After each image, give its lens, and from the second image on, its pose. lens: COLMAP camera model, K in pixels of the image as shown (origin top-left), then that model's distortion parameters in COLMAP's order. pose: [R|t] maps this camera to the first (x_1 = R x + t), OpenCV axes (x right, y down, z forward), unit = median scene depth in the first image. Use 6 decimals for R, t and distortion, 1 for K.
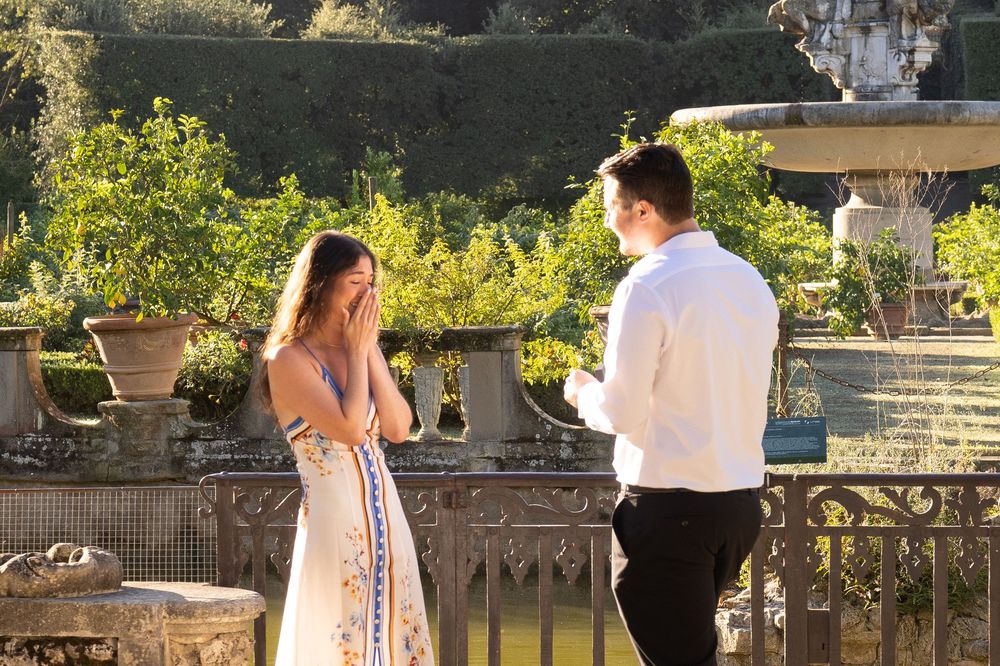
lens RADIAL K [[3261.0, 0, 458.7], [0, 3261.0, 332.7], [0, 0, 1]] dist [0.057683, -1.251461]
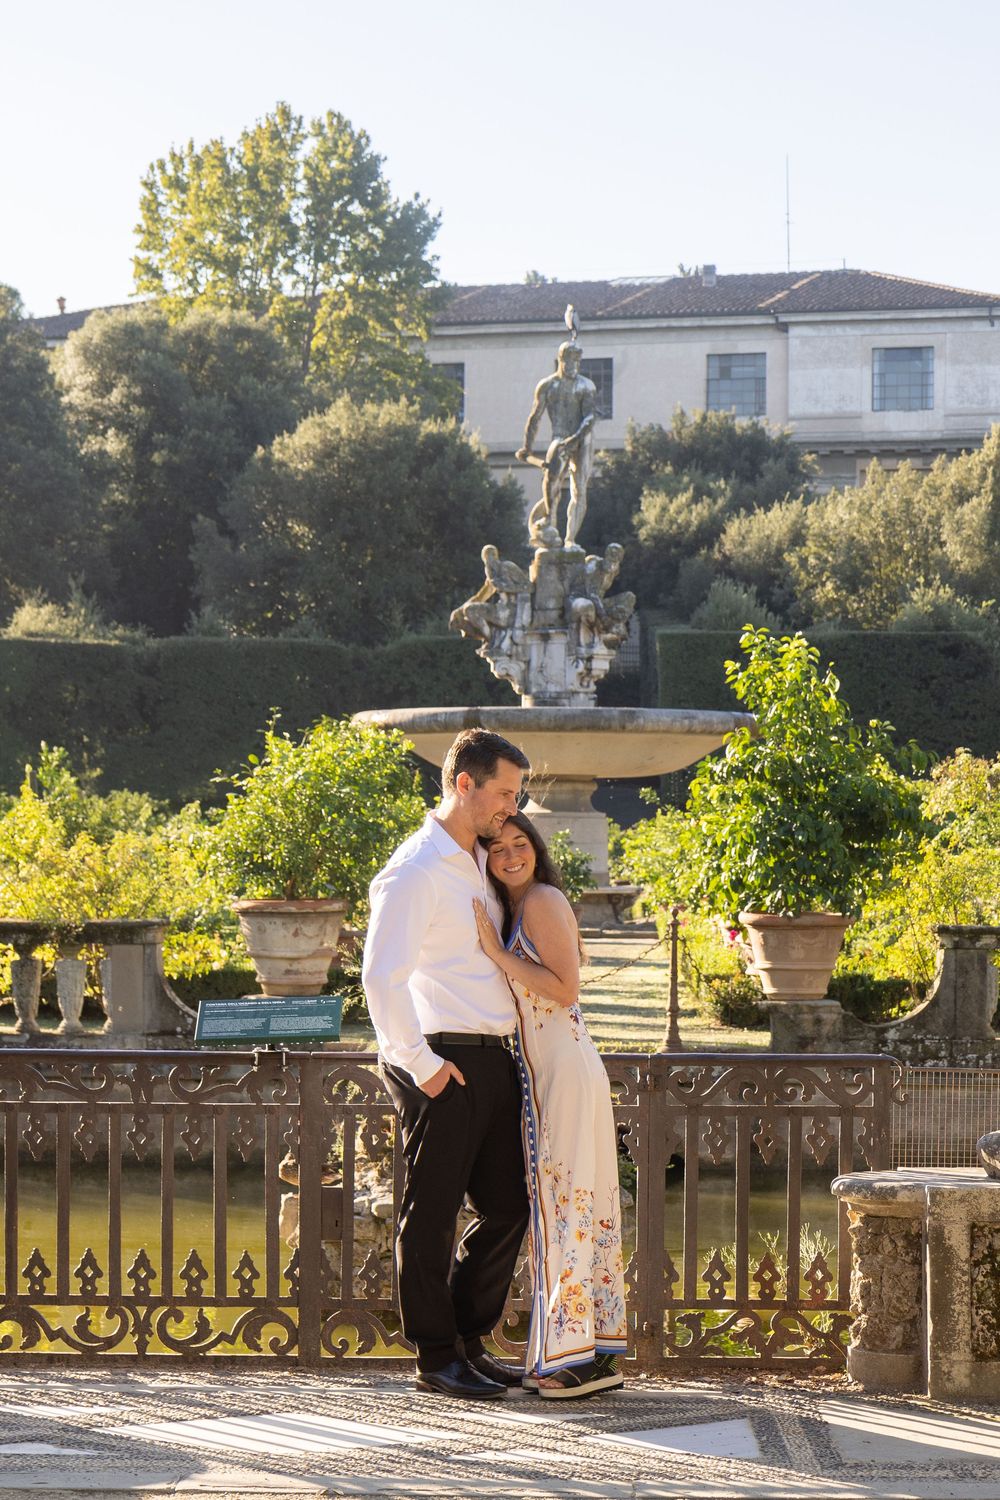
lens RADIAL K [[3240.9, 0, 456.8], [0, 3240.9, 892.5], [0, 0, 1]] dist [-0.024393, 0.407024]
pose [[0.995874, 0.012187, 0.089920, 0.013313], [-0.010993, 0.999845, -0.013760, 0.001637], [-0.090074, 0.012715, 0.995854, -0.001497]]
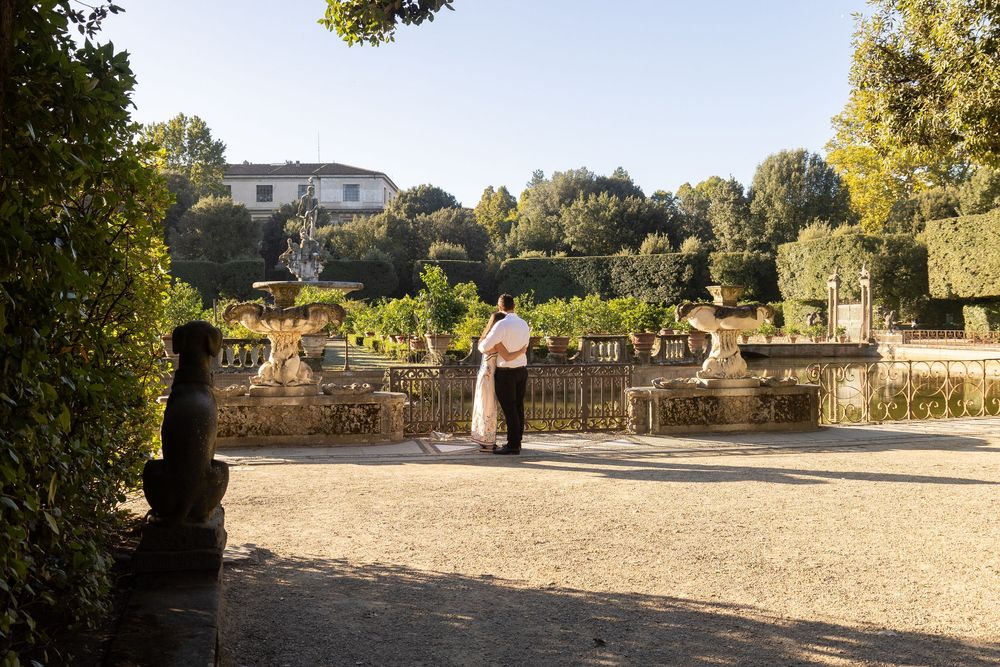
lens RADIAL K [[861.5, 0, 422.6], [0, 861.5, 330.4], [0, 0, 1]] dist [-0.005906, -0.001425]
pose [[0.952911, 0.001862, 0.303245, -0.092497], [0.002124, 0.999916, -0.012817, 0.002070], [-0.303243, 0.012857, 0.952827, -0.031740]]
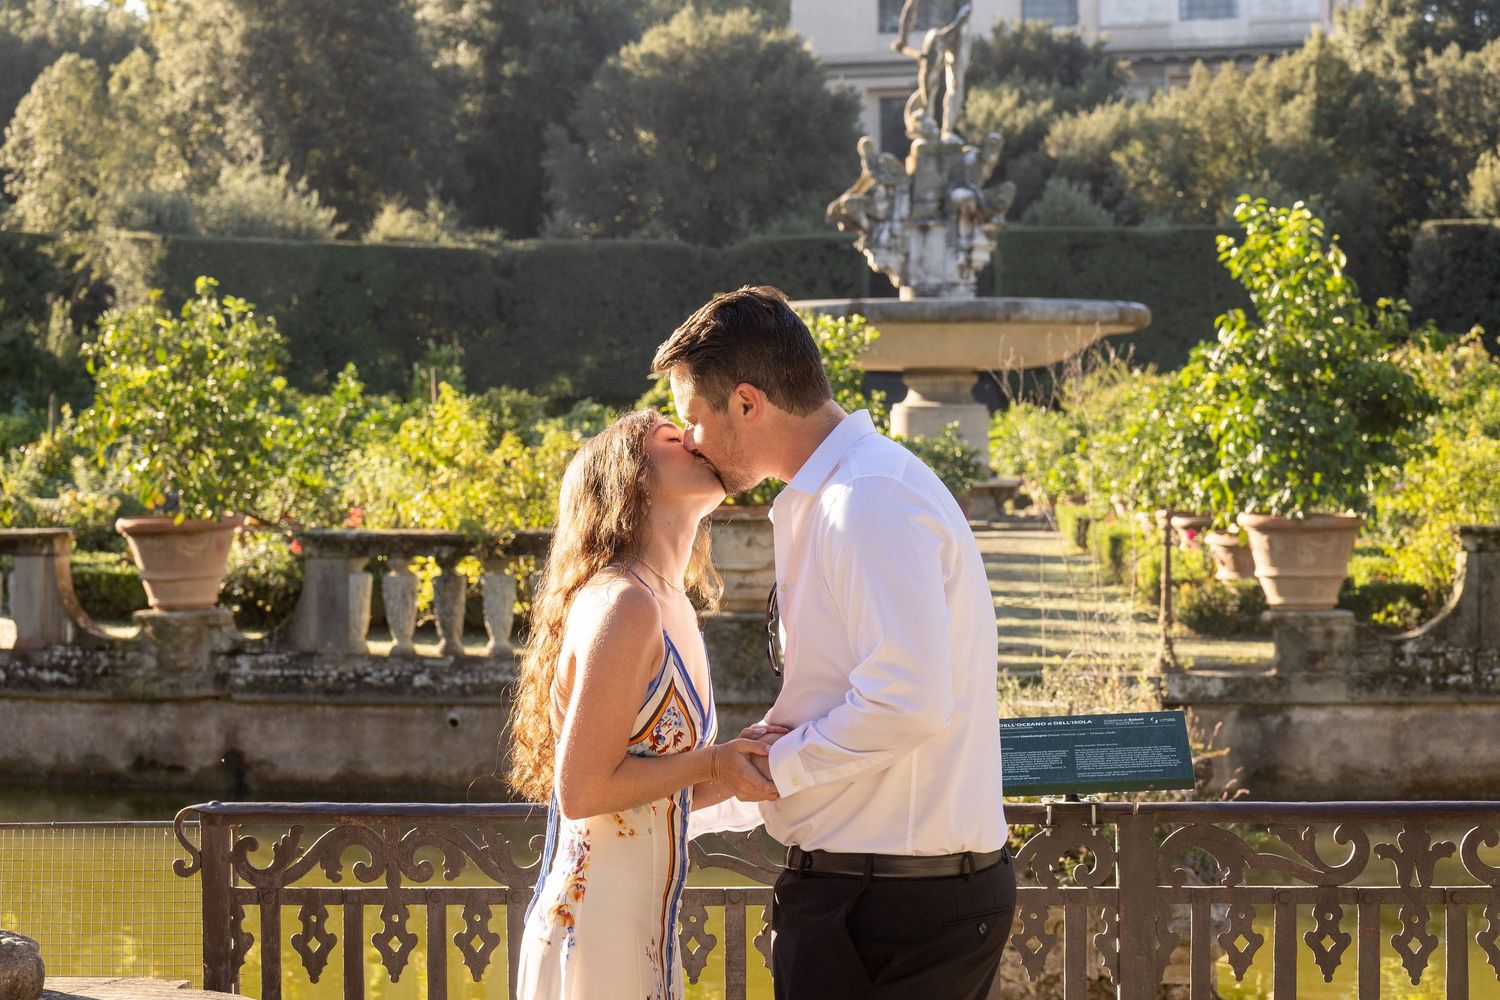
lens RADIAL K [[3071.3, 0, 750.0], [0, 3071.3, 500.0], [0, 0, 1]] dist [-0.019158, -0.002967]
pose [[0.997051, 0.000318, 0.076747, -0.003614], [0.000275, 0.999970, -0.007722, -0.002417], [-0.076747, 0.007721, 0.997021, 0.098117]]
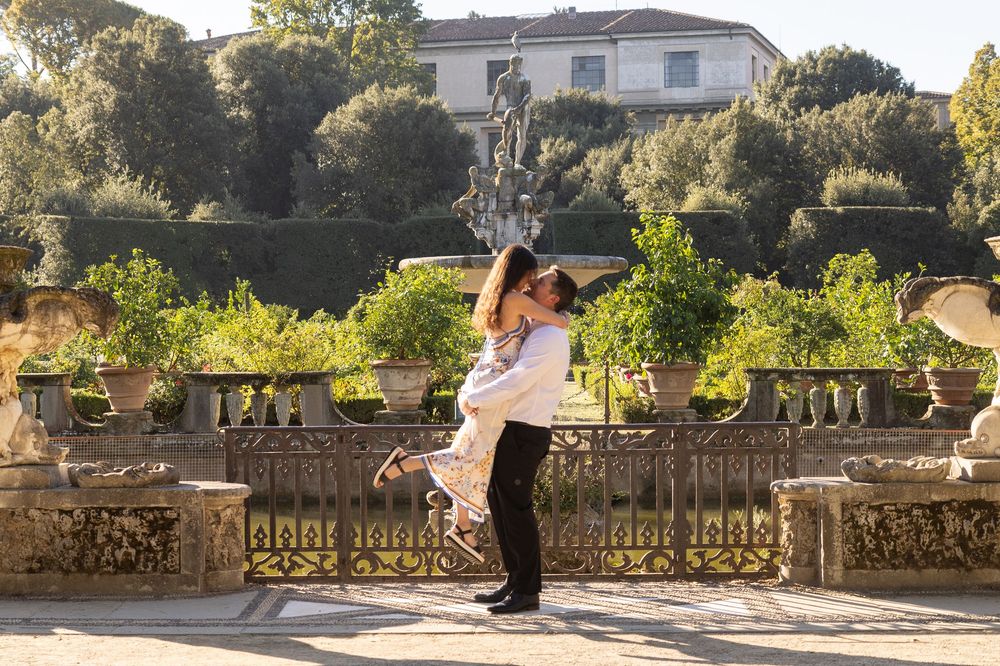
lens RADIAL K [[1811.5, 0, 456.3], [0, 1811.5, 365.1], [0, 0, 1]] dist [-0.005360, -0.099945]
pose [[0.994902, -0.002153, 0.100819, -0.010689], [0.003249, 0.999937, -0.010712, 0.004142], [-0.100790, 0.010985, 0.994847, -0.030555]]
